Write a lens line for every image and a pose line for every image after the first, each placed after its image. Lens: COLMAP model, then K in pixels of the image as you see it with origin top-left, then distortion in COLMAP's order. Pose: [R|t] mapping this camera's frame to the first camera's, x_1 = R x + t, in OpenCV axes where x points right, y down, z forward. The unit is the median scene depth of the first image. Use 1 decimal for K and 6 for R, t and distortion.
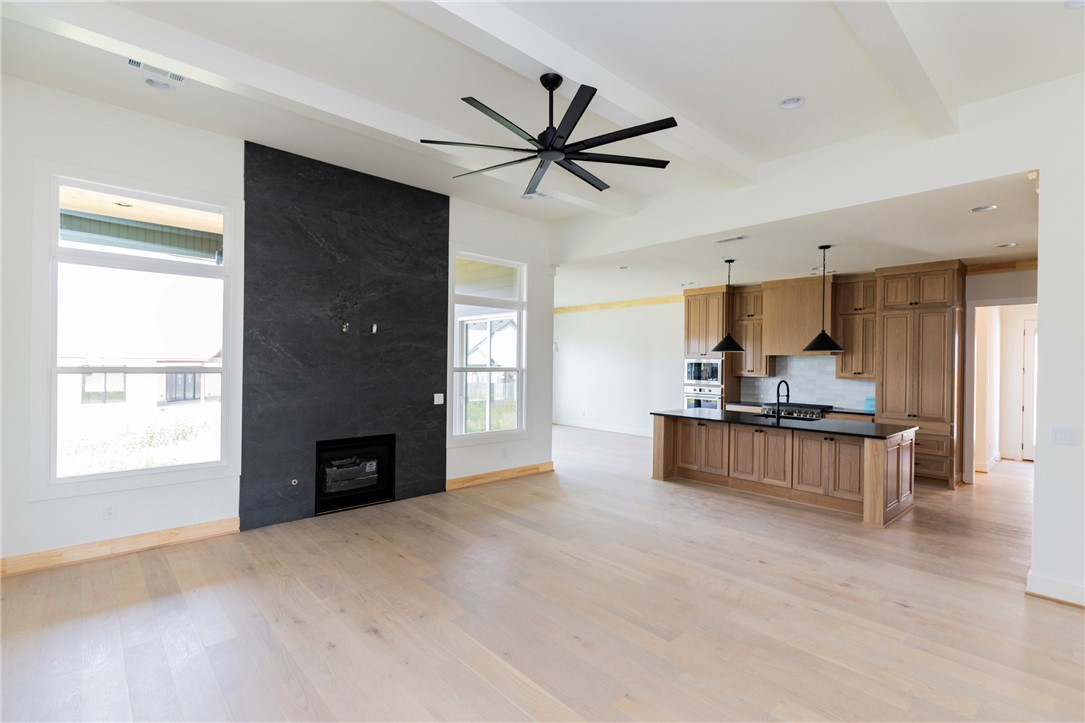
lens RADIAL K [[502.4, 0, 542.5], [0, 502.4, 361.5], [0, 0, 1]] dist [0.003024, 0.000385]
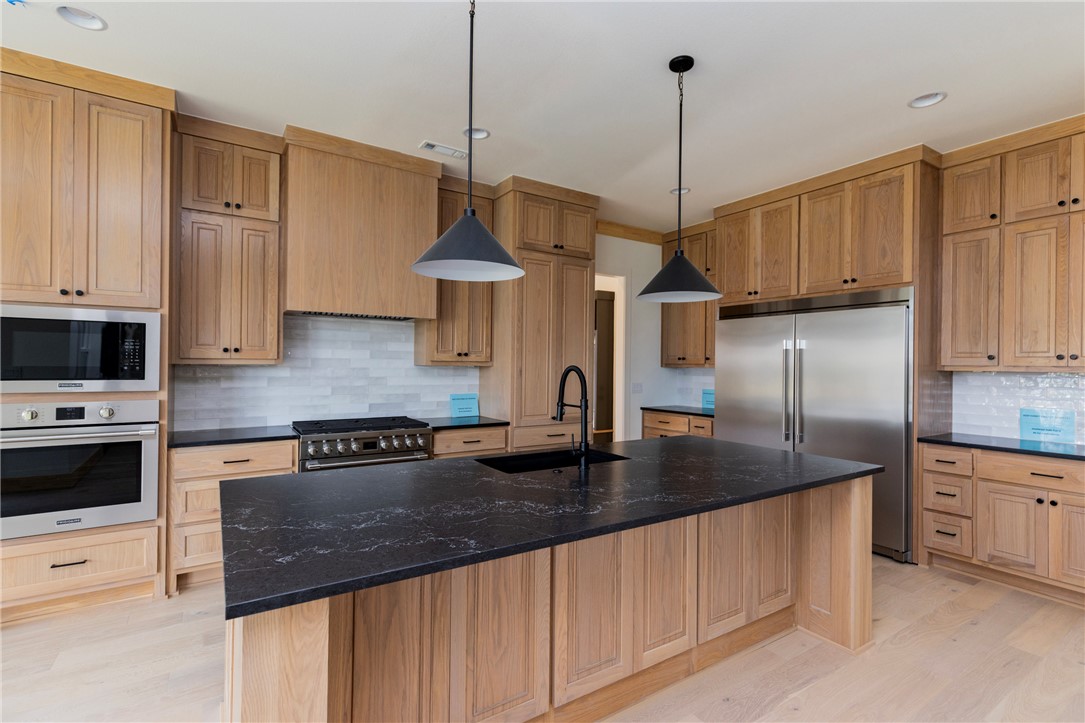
lens RADIAL K [[503.1, 0, 549.8], [0, 503.1, 363.7], [0, 0, 1]] dist [0.004774, 0.001458]
pose [[0.139563, -0.012217, 0.990138, 0.081640], [-0.009089, 0.999866, 0.013618, 0.026937], [-0.990172, -0.010900, 0.139433, 0.874547]]
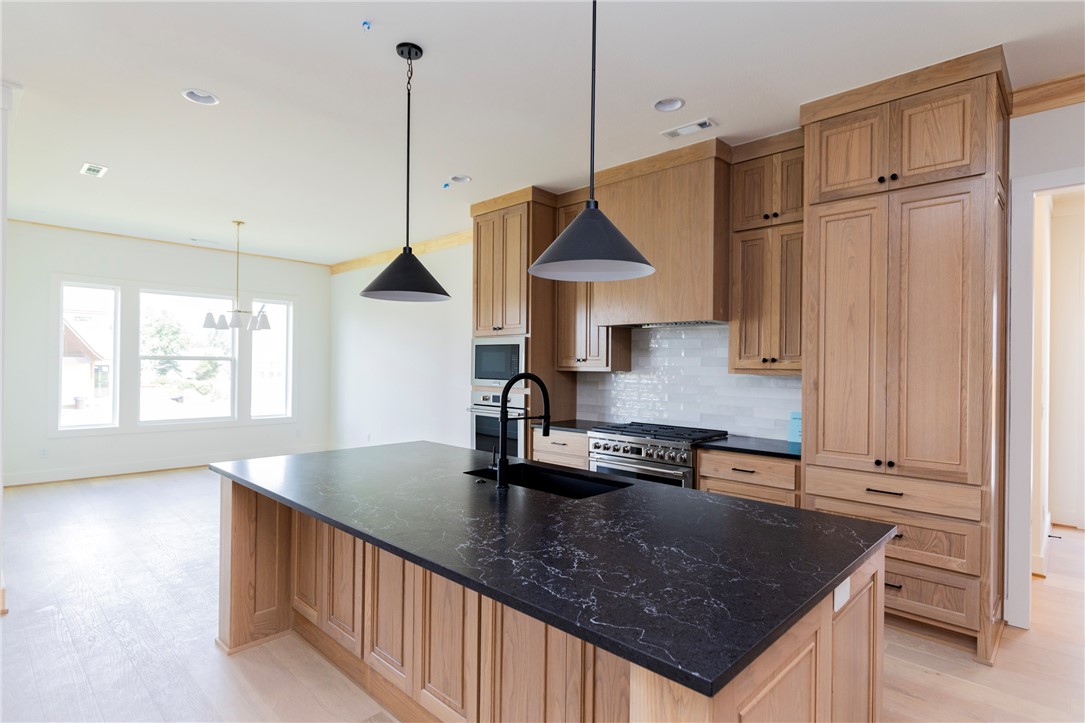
lens RADIAL K [[567.2, 0, 538.7], [0, 567.2, 363.0], [0, 0, 1]] dist [0.001377, 0.000080]
pose [[0.997676, -0.003315, 0.068050, 0.413473], [0.003333, 0.999994, -0.000160, 0.026966], [-0.068049, 0.000386, 0.997682, 0.547596]]
